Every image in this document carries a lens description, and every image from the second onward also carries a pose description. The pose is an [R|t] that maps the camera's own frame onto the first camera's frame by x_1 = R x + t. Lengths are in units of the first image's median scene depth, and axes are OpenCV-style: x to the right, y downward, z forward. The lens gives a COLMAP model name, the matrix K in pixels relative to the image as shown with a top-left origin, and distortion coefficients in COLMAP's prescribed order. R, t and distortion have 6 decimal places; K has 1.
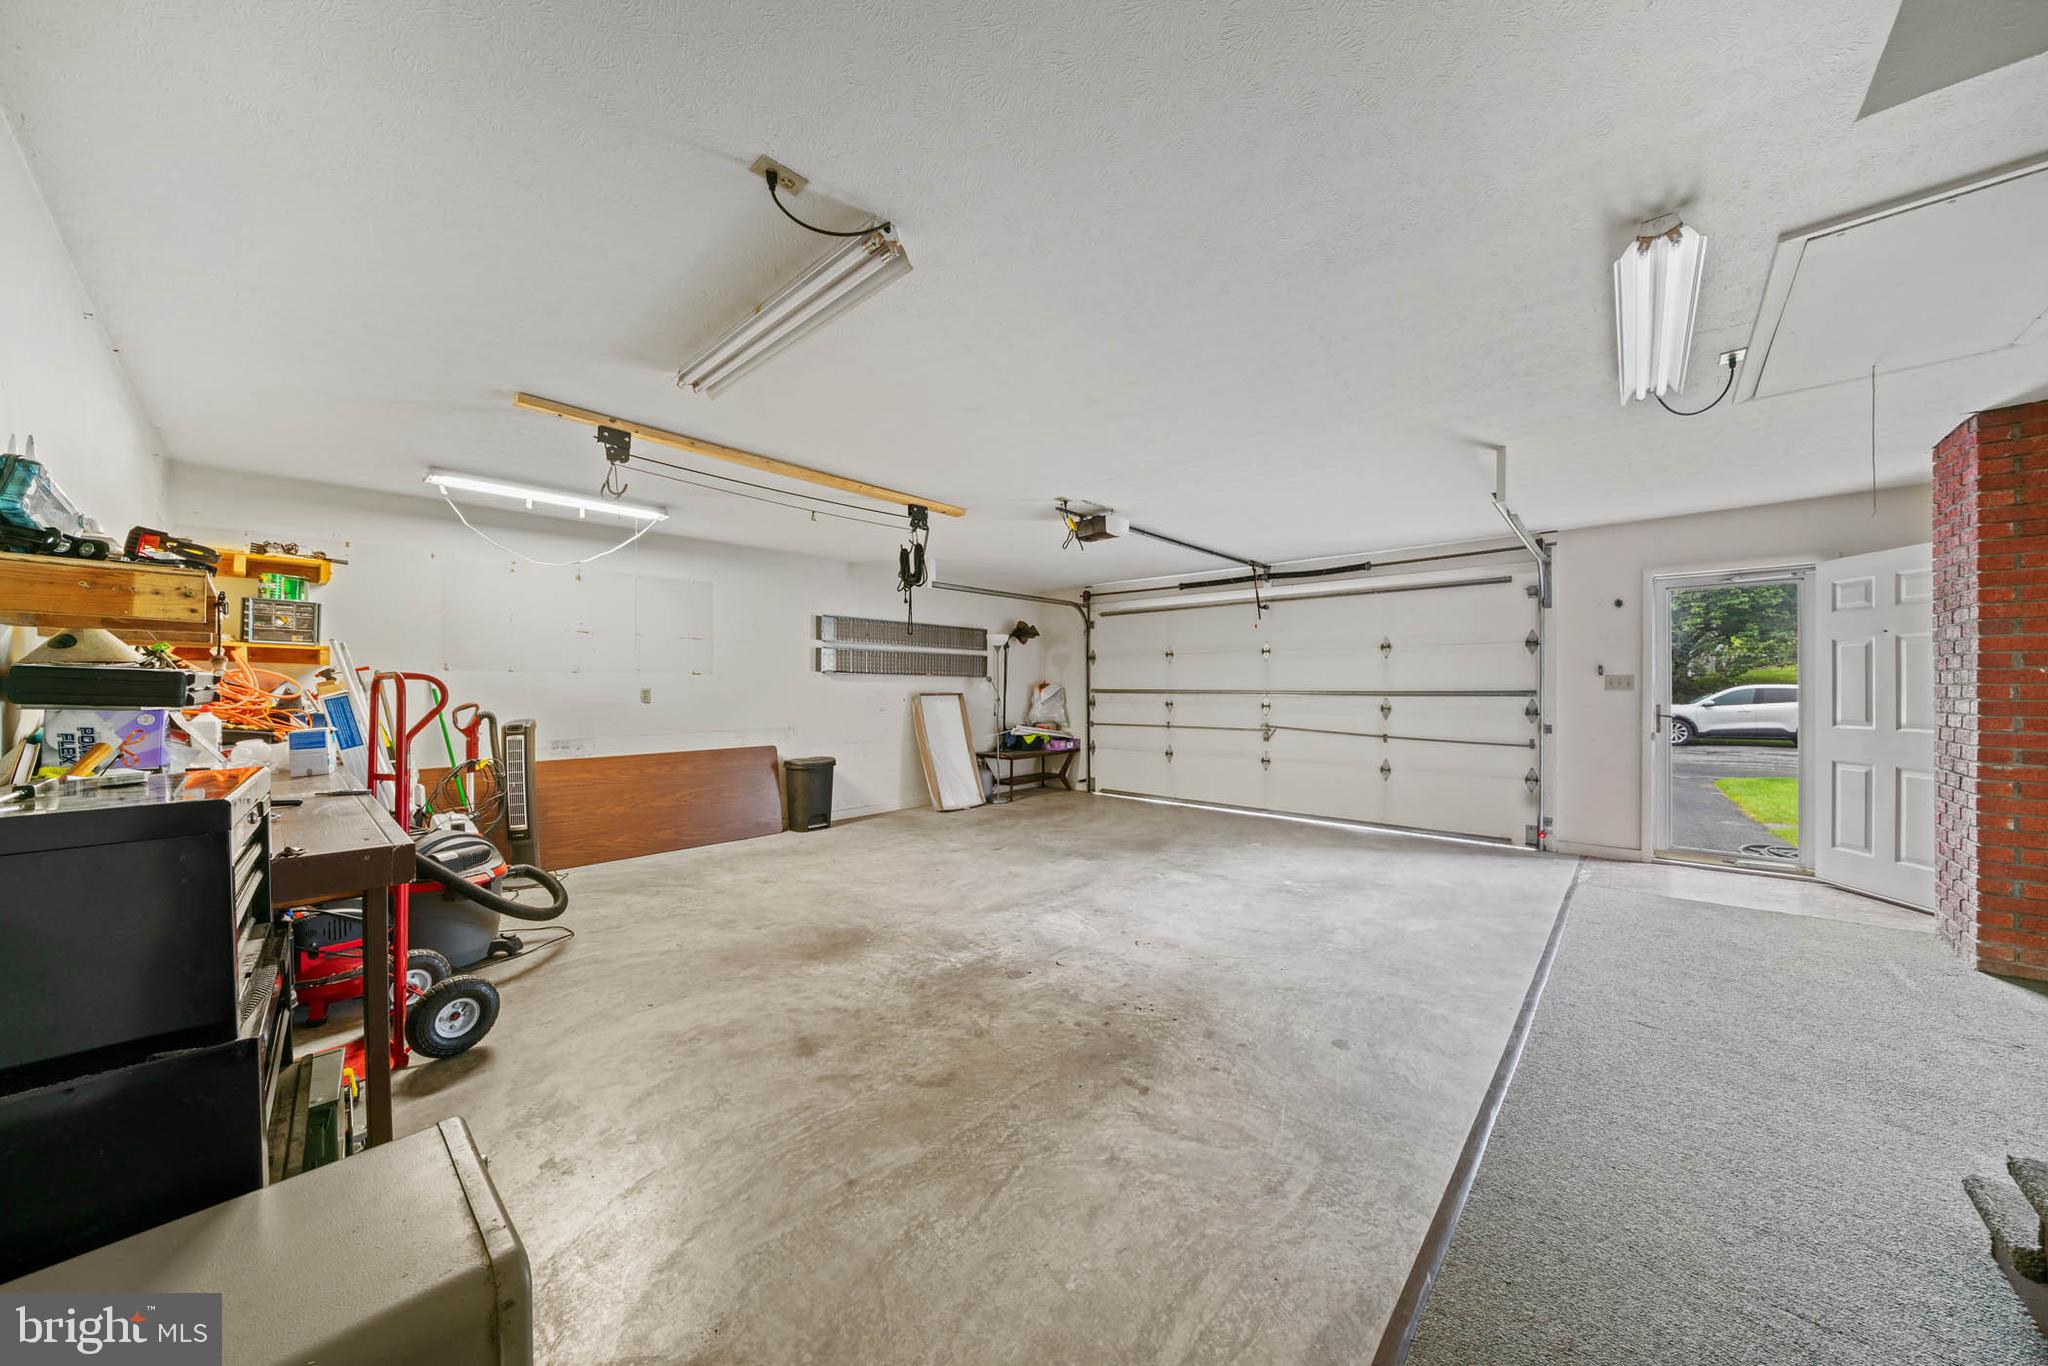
lens RADIAL K [[693.7, 0, 1018.1], [0, 693.7, 691.8], [0, 0, 1]] dist [-0.002624, -0.000200]
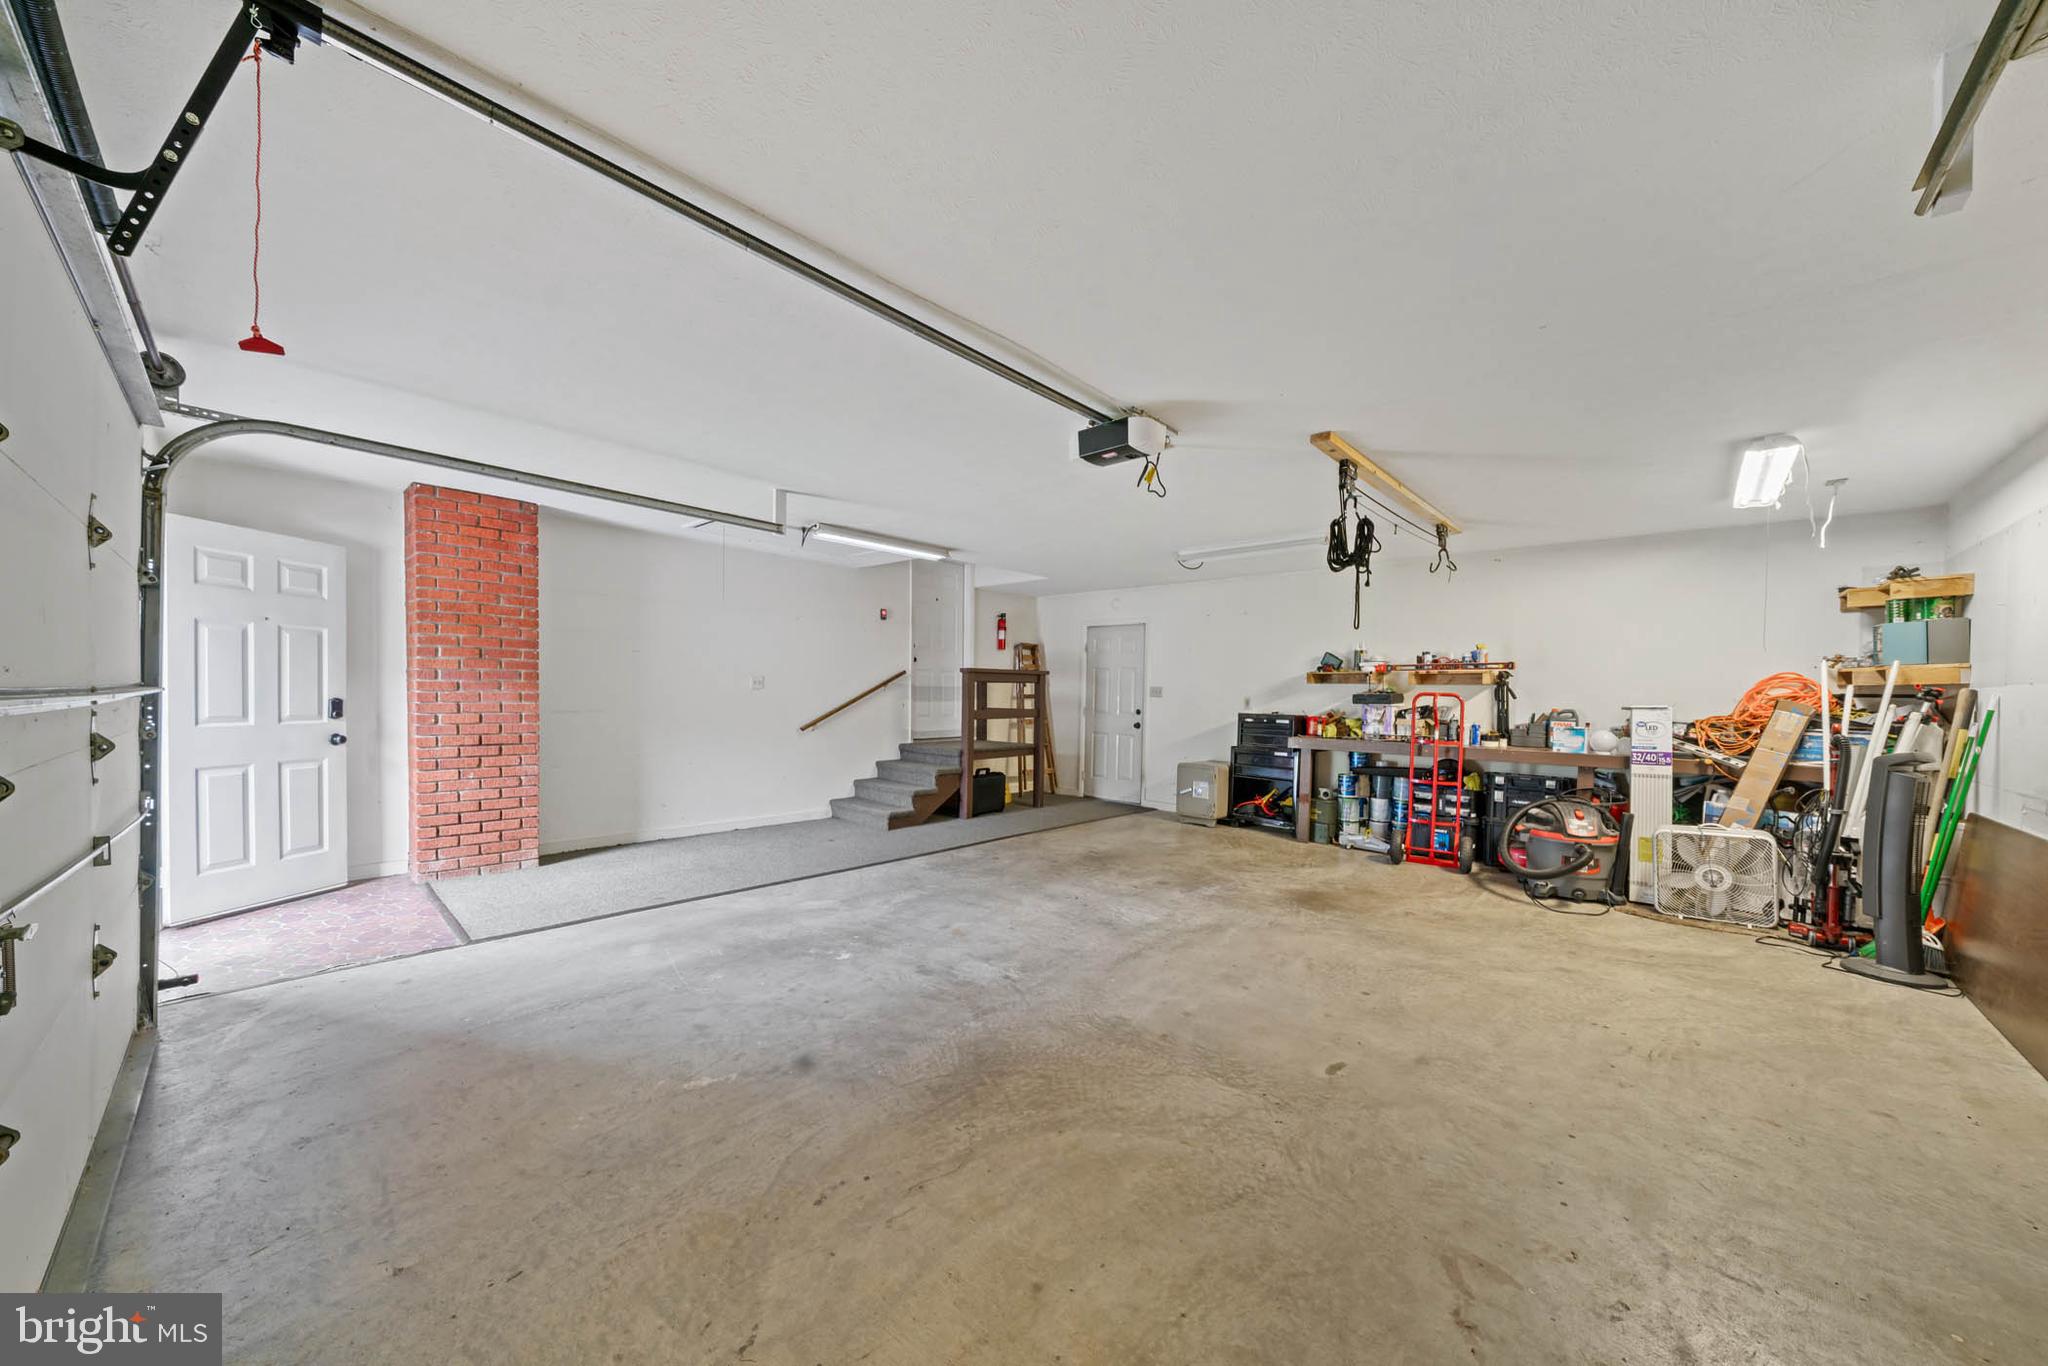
lens RADIAL K [[693.7, 0, 1030.3], [0, 693.7, 693.7], [0, 0, 1]] dist [-0.002624, -0.000200]
pose [[-0.999836, -0.017558, 0.004517, 0.230755], [-0.017527, 0.999823, 0.006797, -0.011852], [-0.004636, 0.006716, -0.999967, 2.031200]]
